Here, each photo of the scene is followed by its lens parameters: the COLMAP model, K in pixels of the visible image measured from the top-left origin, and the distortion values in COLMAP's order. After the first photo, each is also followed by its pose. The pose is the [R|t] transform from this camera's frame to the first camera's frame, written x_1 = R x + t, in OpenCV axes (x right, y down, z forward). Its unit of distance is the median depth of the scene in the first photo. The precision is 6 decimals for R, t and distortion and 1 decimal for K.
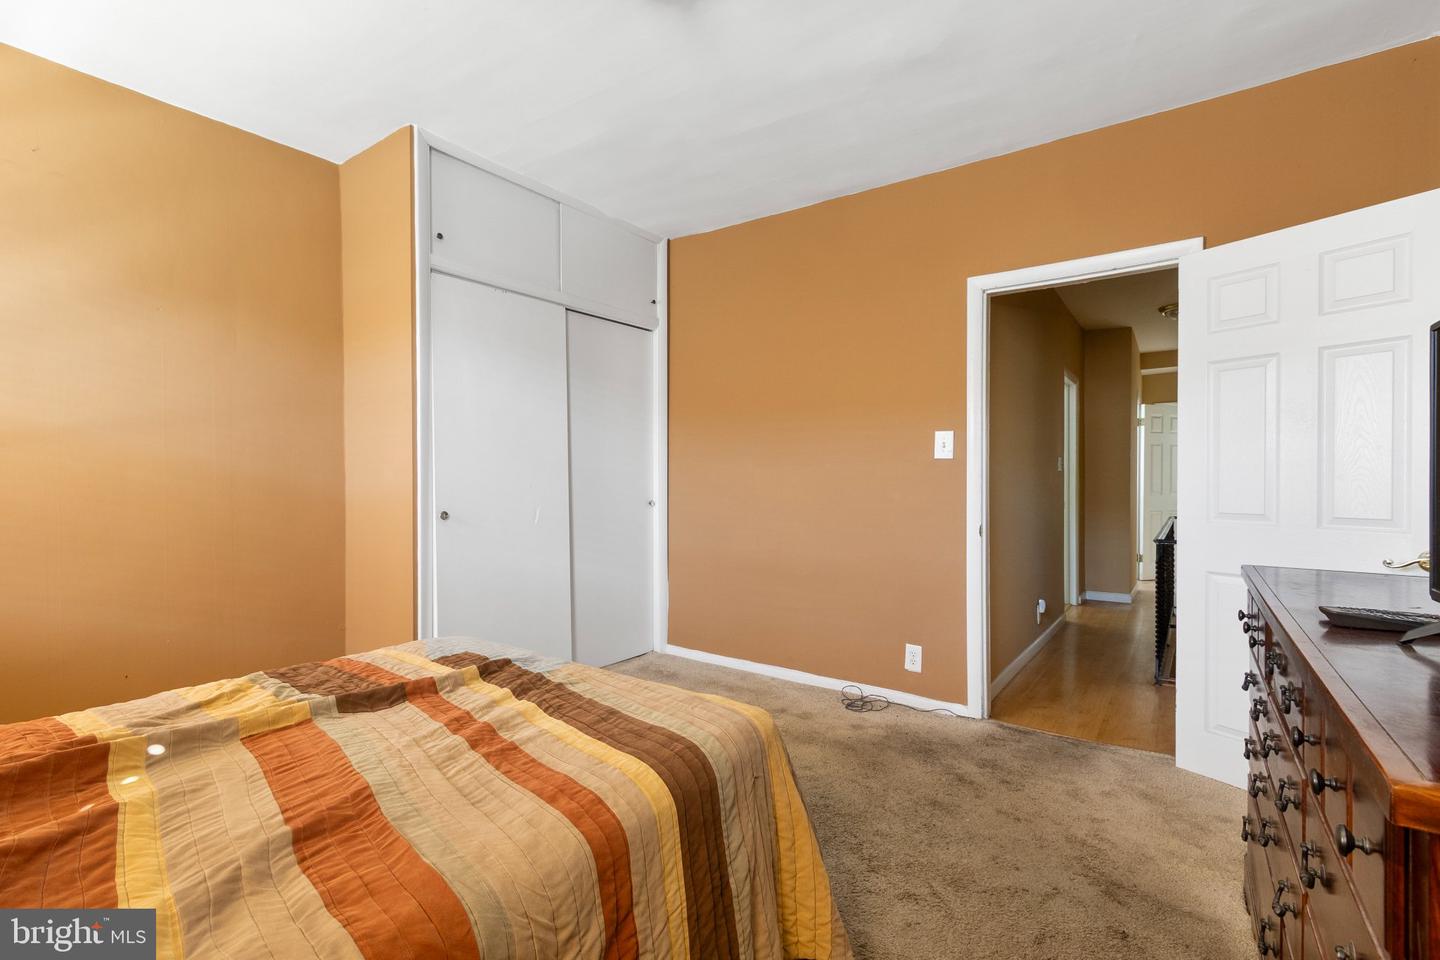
lens RADIAL K [[647.4, 0, 720.0], [0, 647.4, 480.0], [0, 0, 1]] dist [-0.000935, -0.000278]
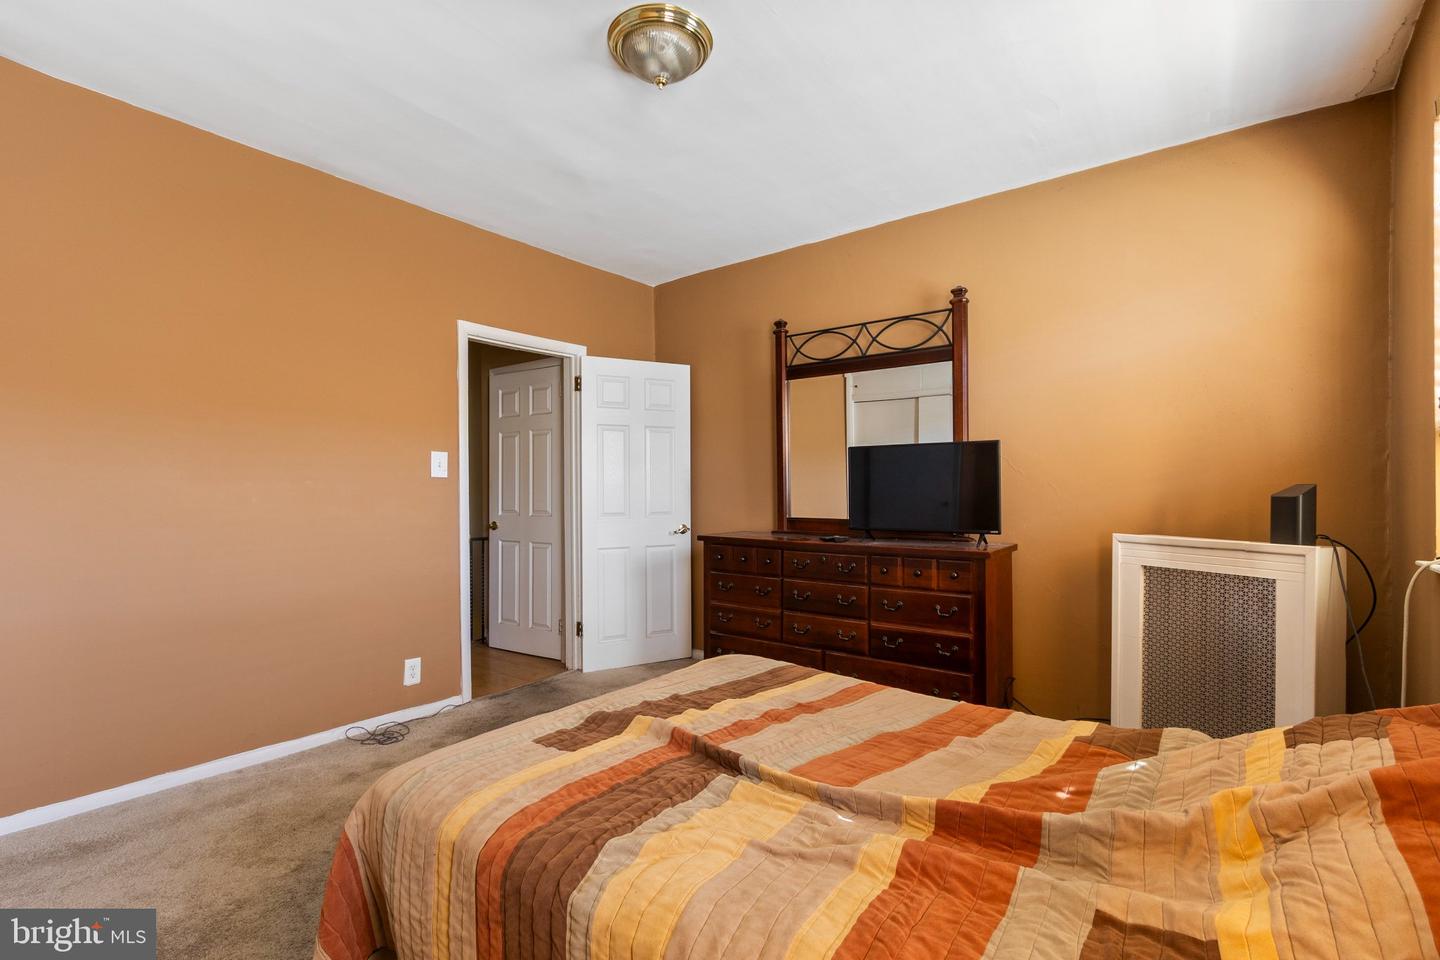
lens RADIAL K [[647.4, 0, 720.0], [0, 647.4, 480.0], [0, 0, 1]] dist [-0.000935, -0.000278]
pose [[0.039799, 0.008021, 0.999176, -0.711997], [0.007040, 0.999941, -0.008308, -0.015676], [-0.999183, 0.007365, 0.039740, 0.476517]]
